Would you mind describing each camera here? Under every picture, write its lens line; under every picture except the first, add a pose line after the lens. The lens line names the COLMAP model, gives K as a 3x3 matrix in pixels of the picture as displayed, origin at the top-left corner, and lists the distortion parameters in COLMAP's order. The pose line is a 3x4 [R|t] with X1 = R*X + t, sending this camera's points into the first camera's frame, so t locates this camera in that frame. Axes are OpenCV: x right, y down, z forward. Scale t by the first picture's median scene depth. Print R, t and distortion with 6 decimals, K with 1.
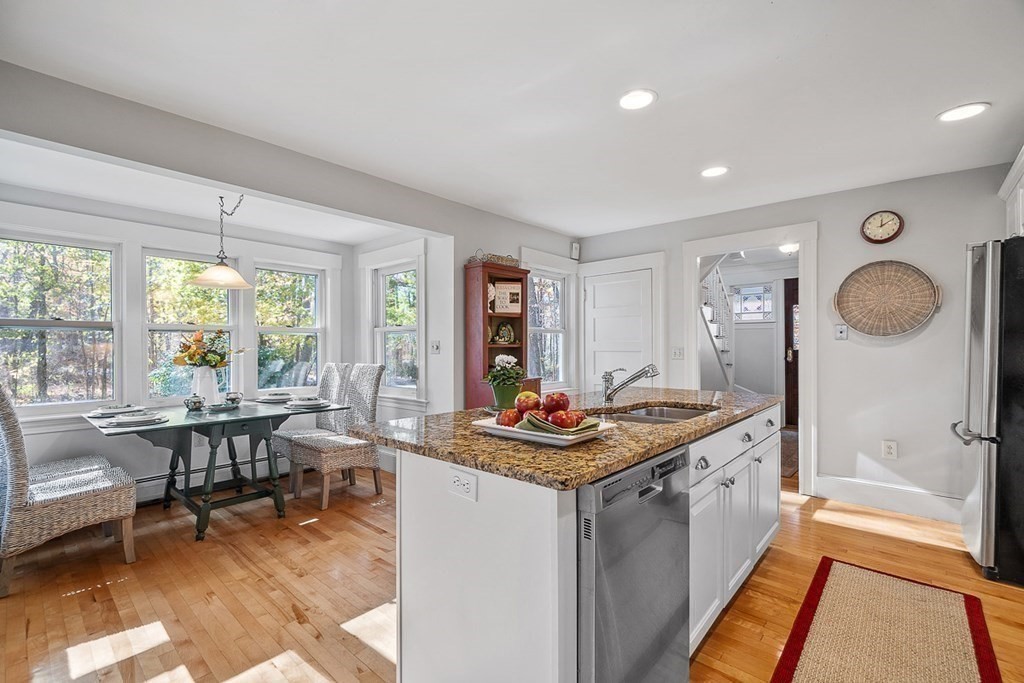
lens RADIAL K [[454.2, 0, 501.8], [0, 454.2, 350.3], [0, 0, 1]] dist [-0.002189, -0.000278]
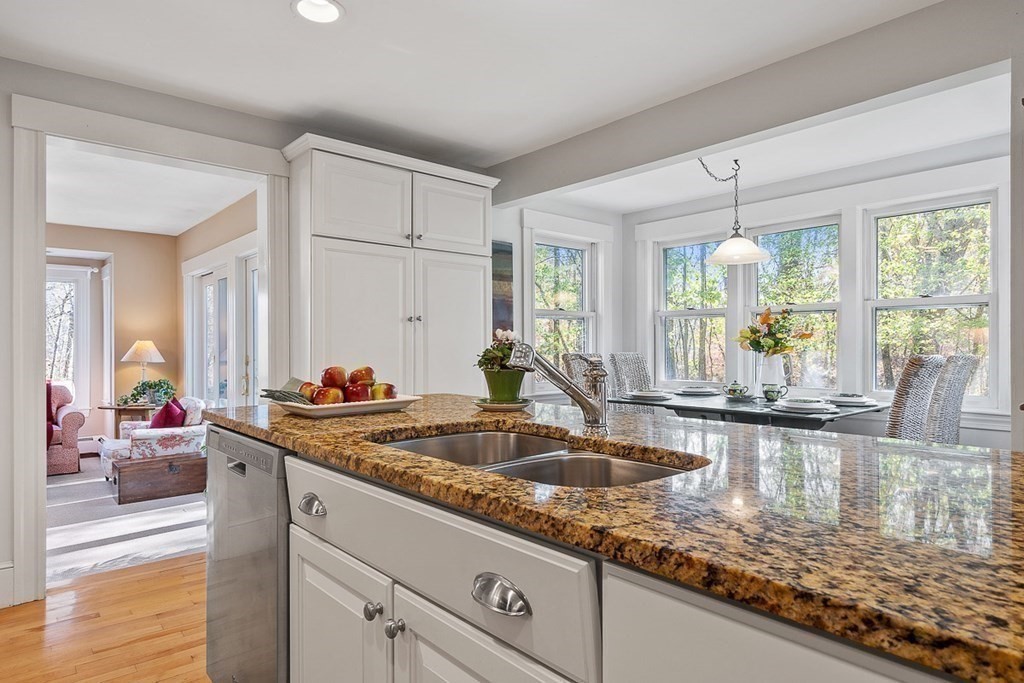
lens RADIAL K [[587.5, 0, 505.0], [0, 587.5, 346.8], [0, 0, 1]] dist [-0.002783, 0.000125]
pose [[-0.112106, 0.006313, -0.993676, 0.532201], [-0.002405, 0.999975, 0.006624, 0.018294], [0.993693, 0.003132, -0.112088, 0.632492]]
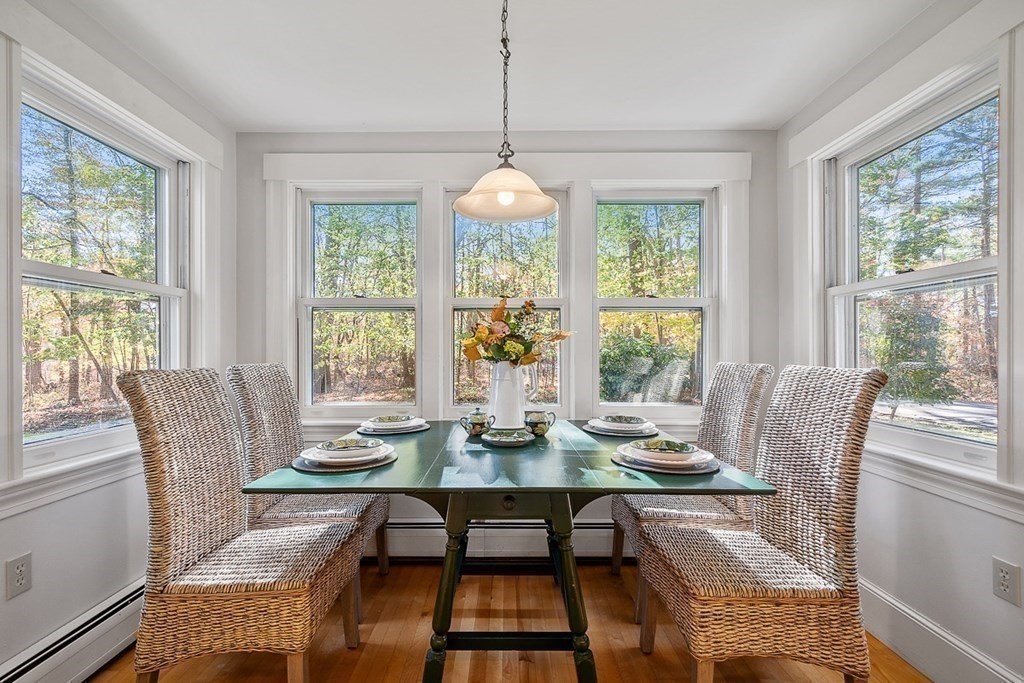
lens RADIAL K [[454.2, 0, 501.8], [0, 454.2, 350.3], [0, 0, 1]] dist [-0.002189, -0.000278]
pose [[0.666600, 0.004046, -0.745405, -0.211663], [-0.006522, 0.999979, -0.000405, 0.020445], [0.745387, 0.005132, 0.666612, 0.601707]]
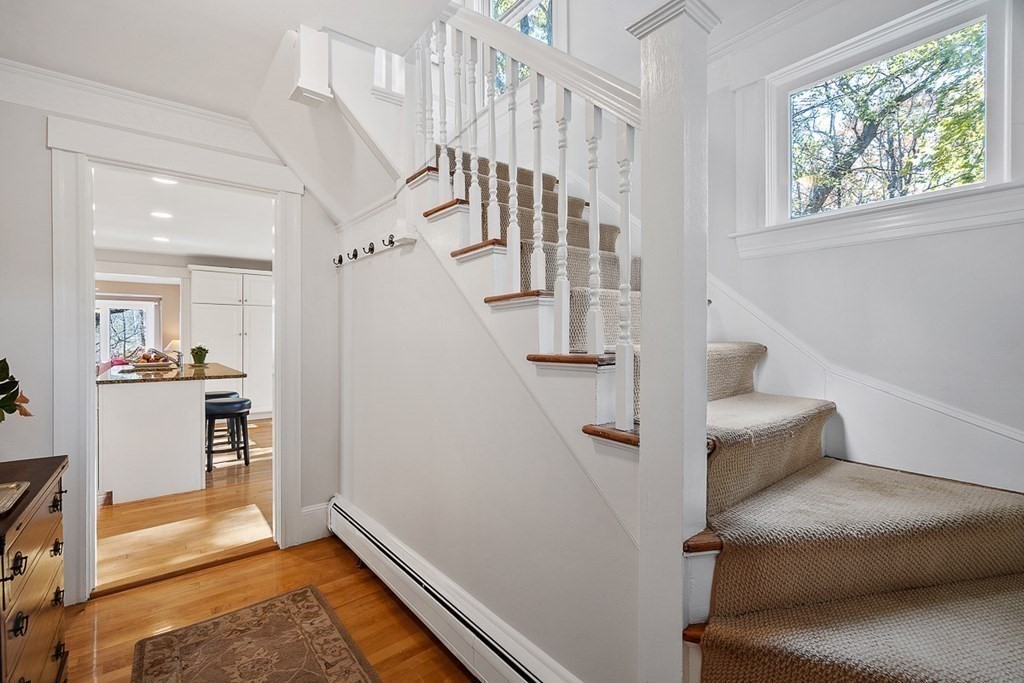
lens RADIAL K [[448.9, 0, 505.3], [0, 448.9, 341.5], [0, 0, 1]] dist [-0.001051, -0.000131]
pose [[-0.165207, 0.010862, -0.986199, 1.215457], [-0.003645, 0.999926, 0.011623, -0.016746], [0.986252, 0.005515, -0.165156, 1.739061]]
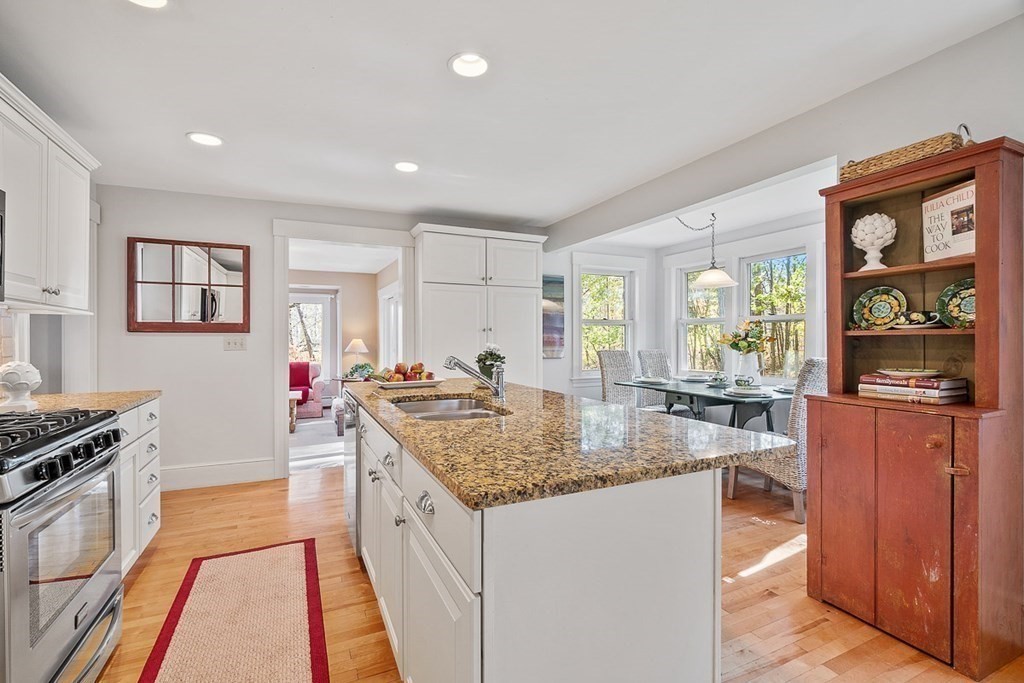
lens RADIAL K [[448.9, 0, 505.3], [0, 448.9, 341.5], [0, 0, 1]] dist [-0.001051, -0.000131]
pose [[-0.379301, 0.013077, -0.925181, 0.672197], [-0.001103, 0.999893, 0.014585, -0.007476], [0.925273, 0.006552, -0.379246, 0.874818]]
